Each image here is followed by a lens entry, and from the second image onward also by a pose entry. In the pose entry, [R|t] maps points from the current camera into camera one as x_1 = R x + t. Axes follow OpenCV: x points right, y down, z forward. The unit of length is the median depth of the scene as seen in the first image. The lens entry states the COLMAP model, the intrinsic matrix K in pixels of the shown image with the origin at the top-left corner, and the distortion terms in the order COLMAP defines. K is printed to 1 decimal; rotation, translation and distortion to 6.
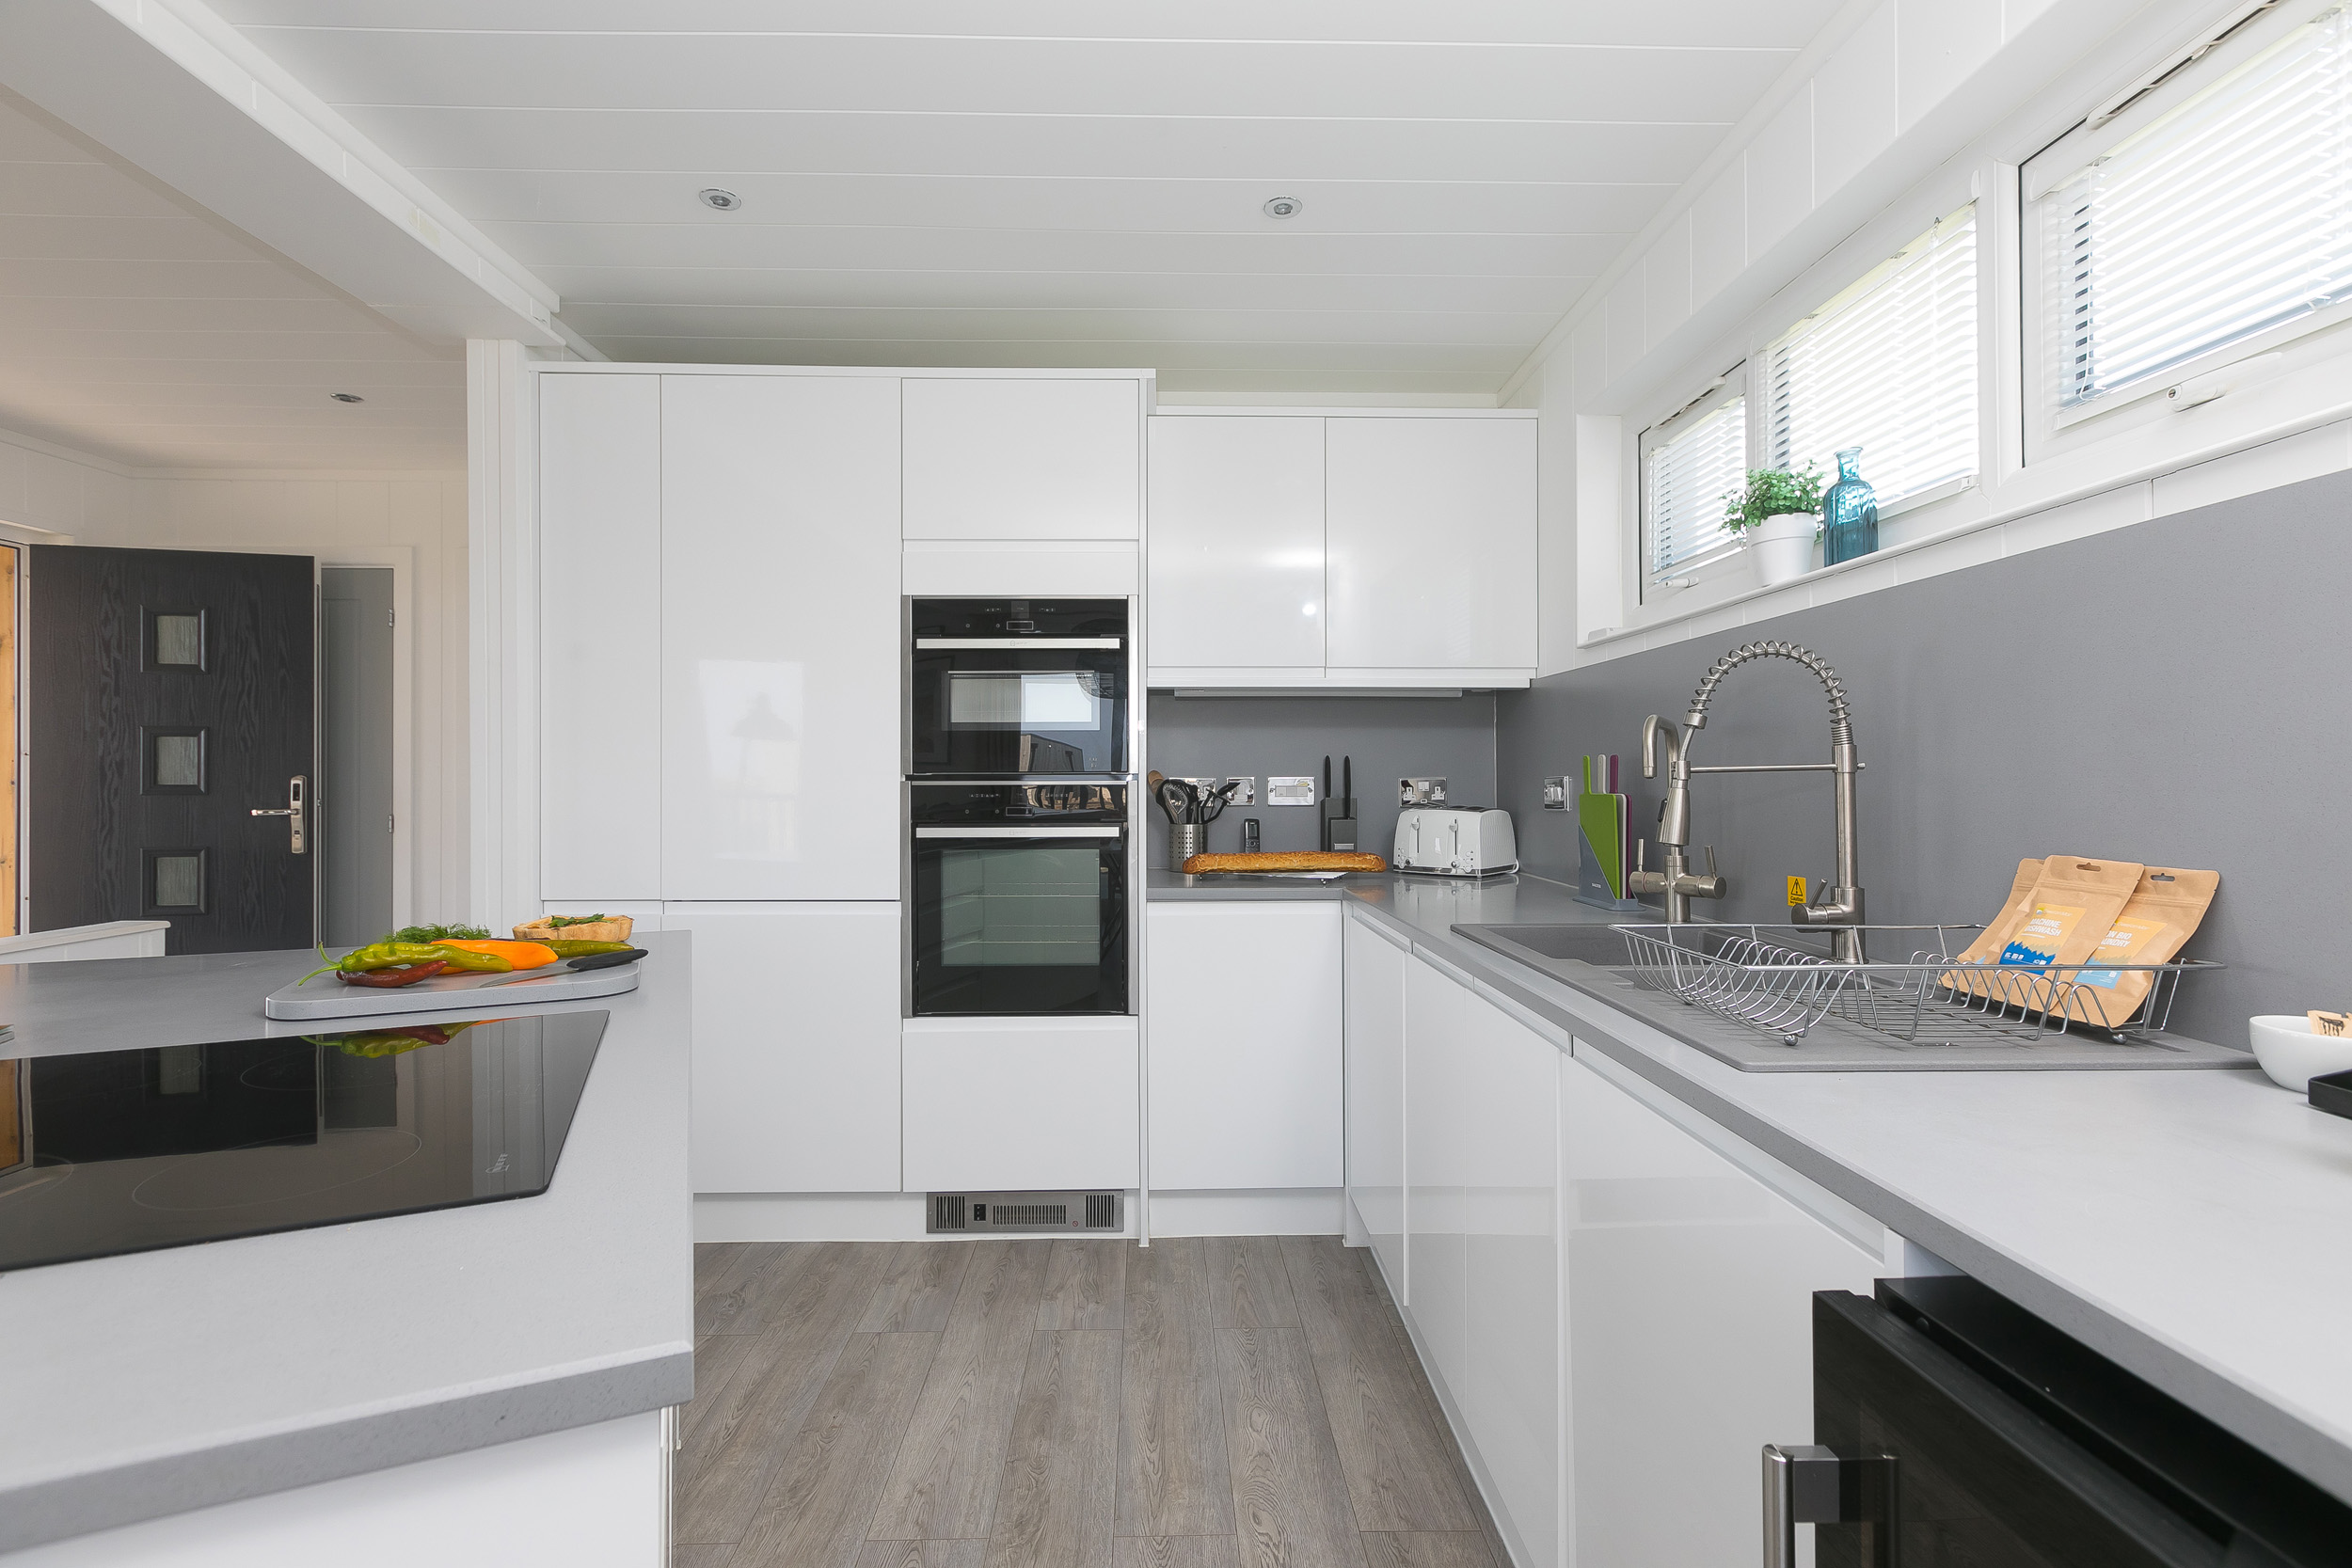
lens RADIAL K [[1101.0, 0, 1218.4], [0, 1101.0, 776.0], [0, 0, 1]] dist [0.002369, 0.000162]
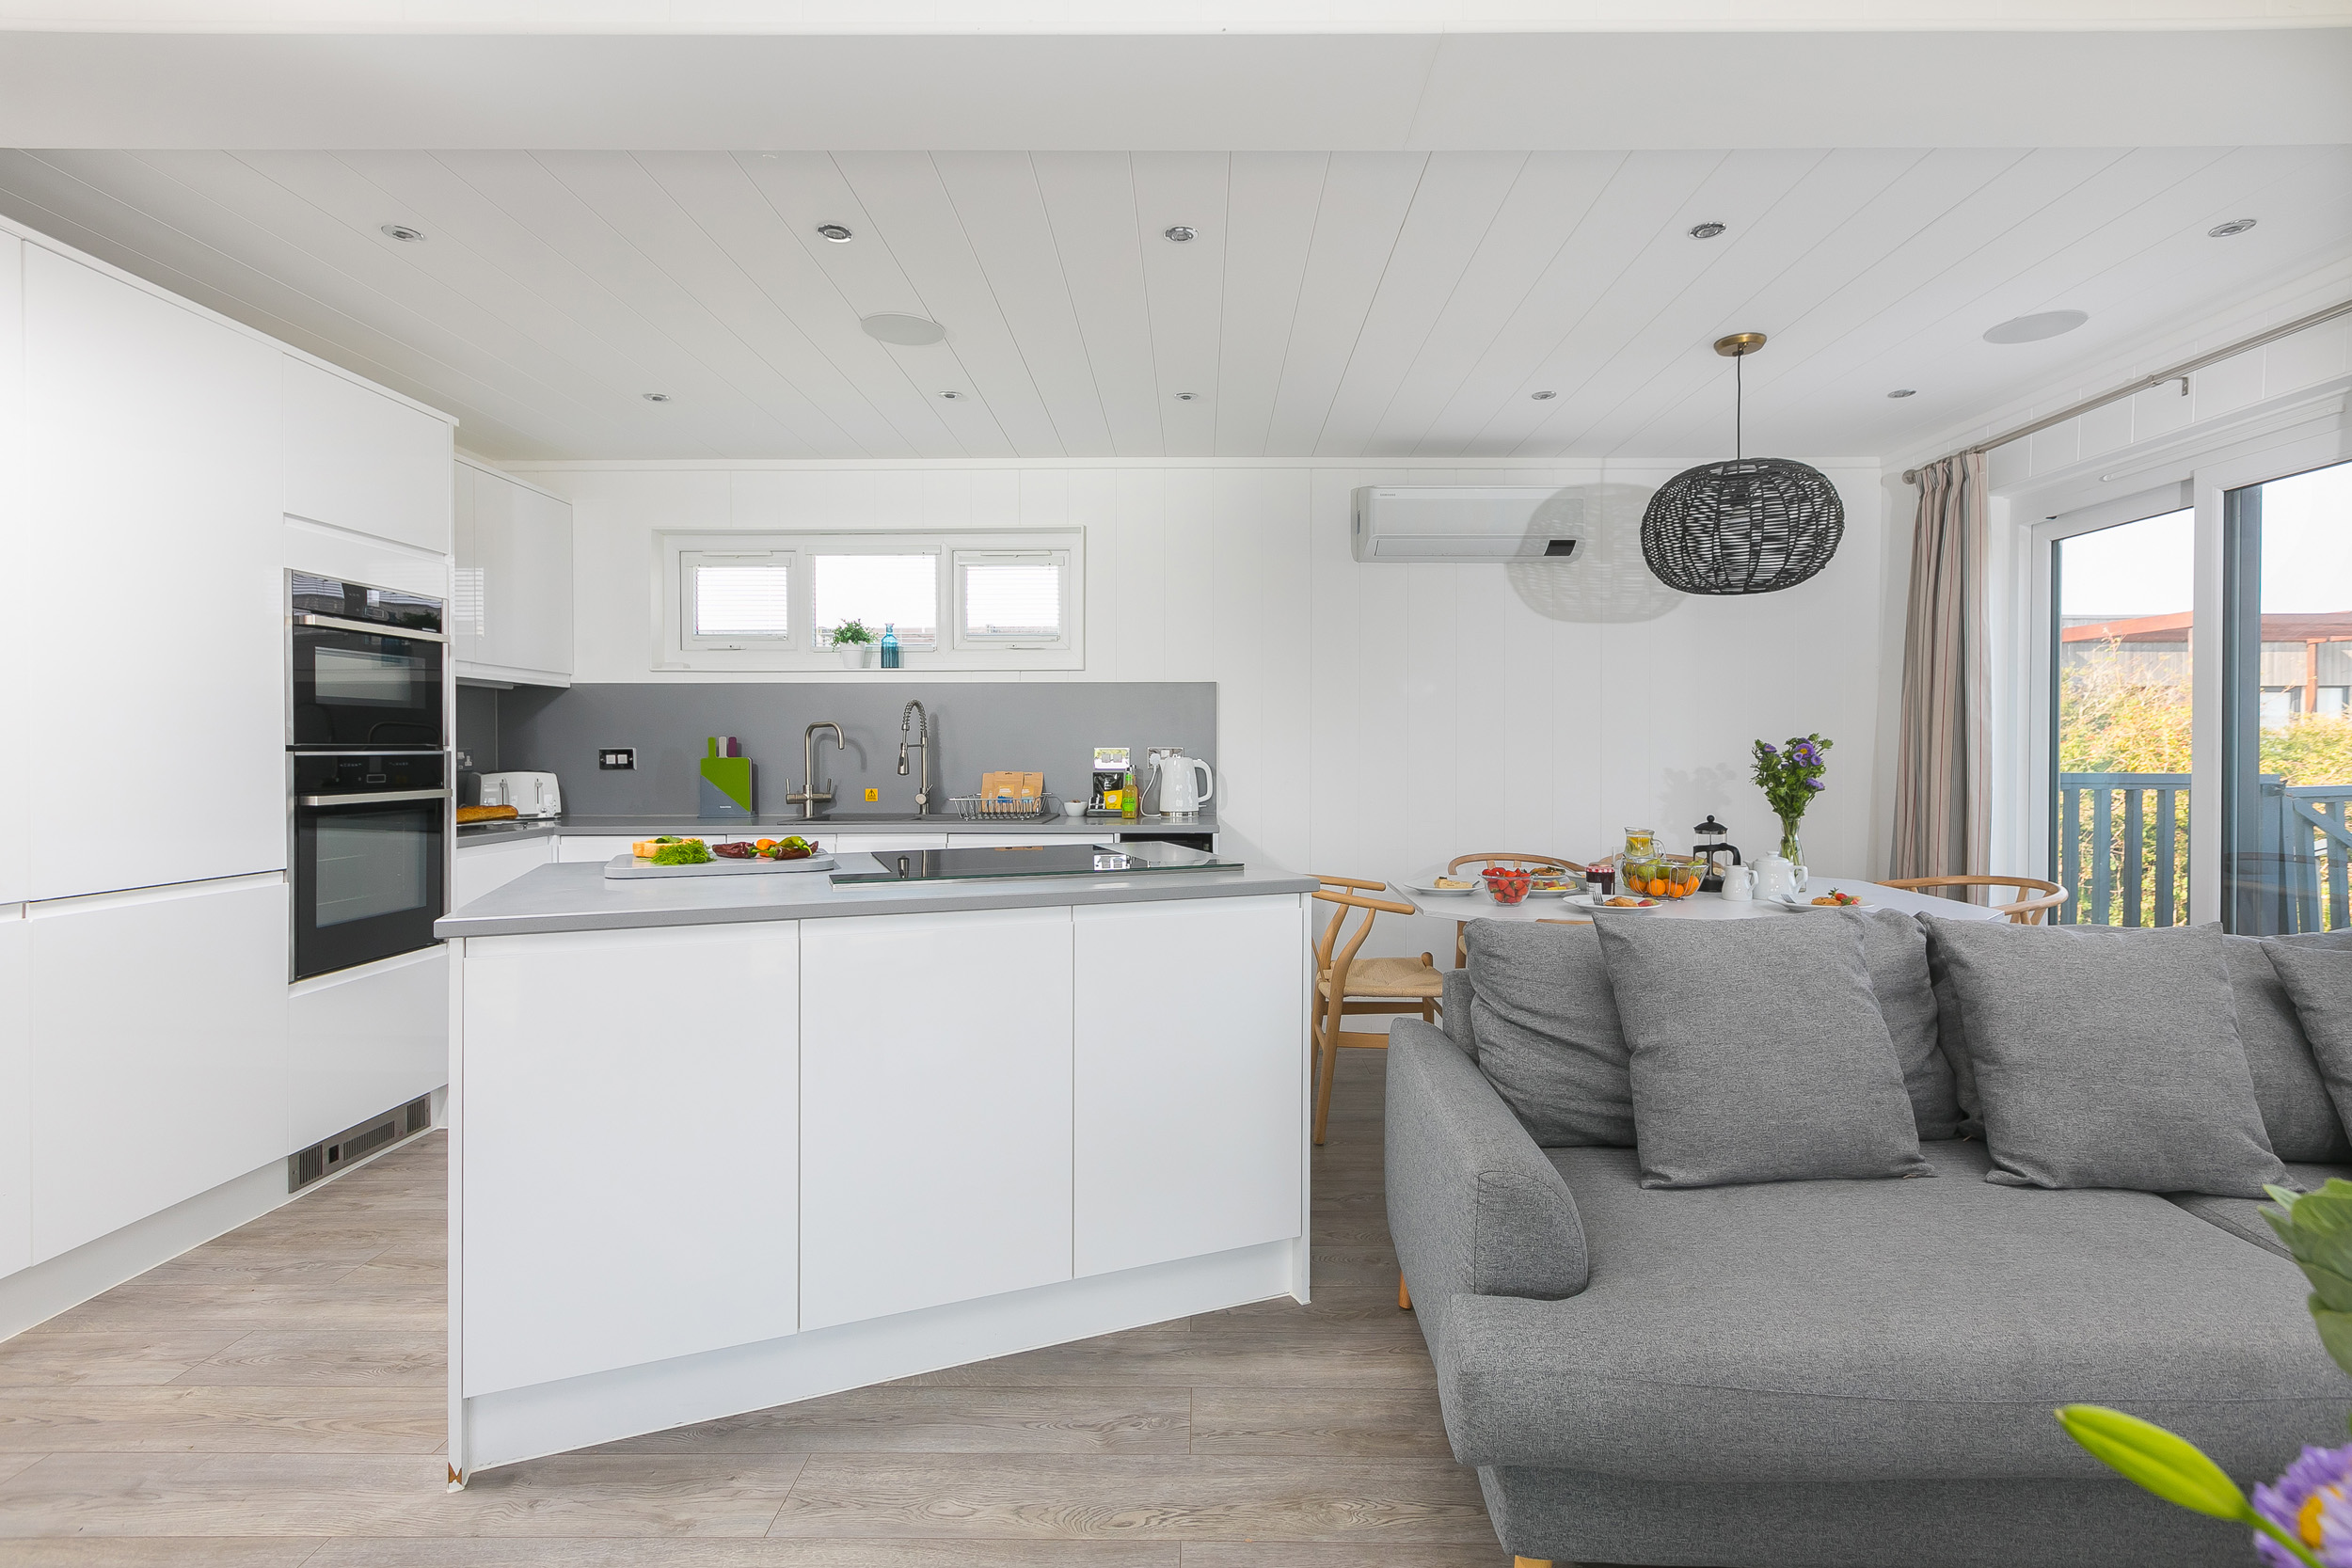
lens RADIAL K [[1002.8, 0, 1198.8], [0, 1002.8, 751.4], [0, 0, 1]] dist [0.001750, 0.000363]
pose [[0.029924, -0.001339, 0.999551, -1.182259], [-0.001422, 0.999998, 0.001382, 0.001843], [-0.999551, -0.001462, 0.029922, 0.131898]]
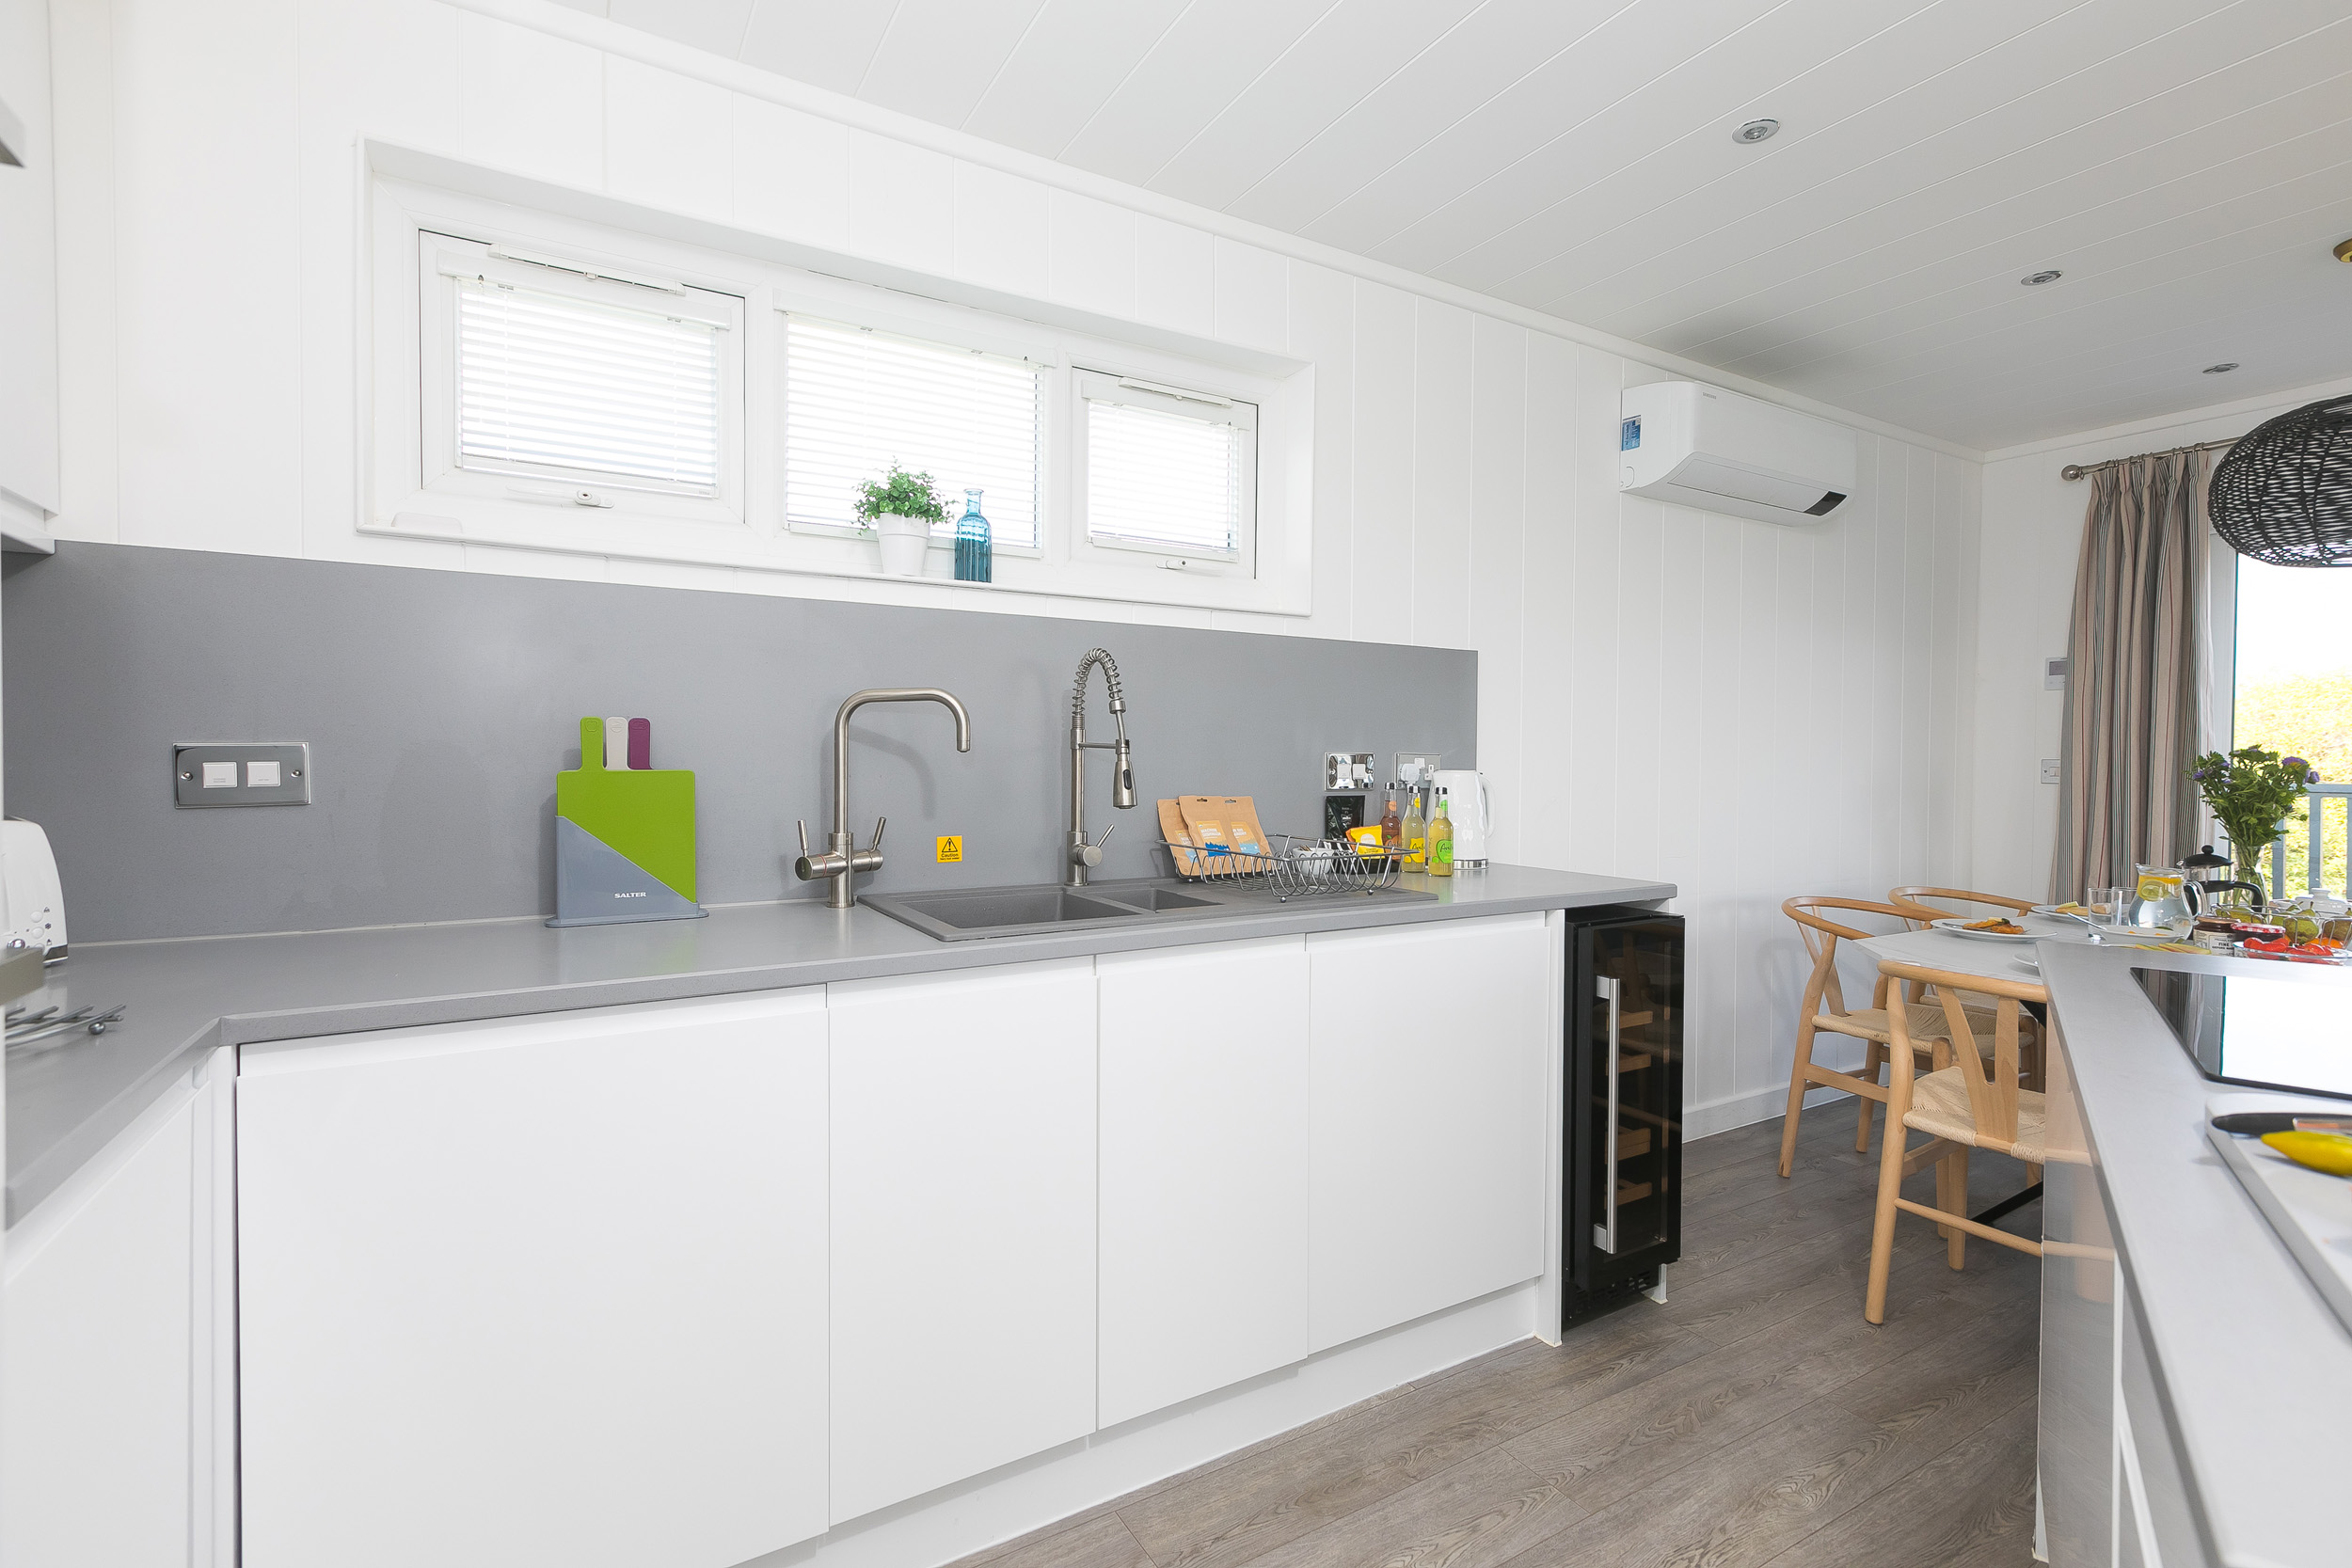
lens RADIAL K [[1061.5, 0, 1210.2], [0, 1061.5, 754.1], [0, 0, 1]] dist [-0.001047, -0.000016]
pose [[-0.473509, -0.002991, 0.880784, -0.404845], [-0.009210, 0.999956, -0.001556, 0.002595], [-0.880741, -0.008848, -0.473516, 0.884386]]
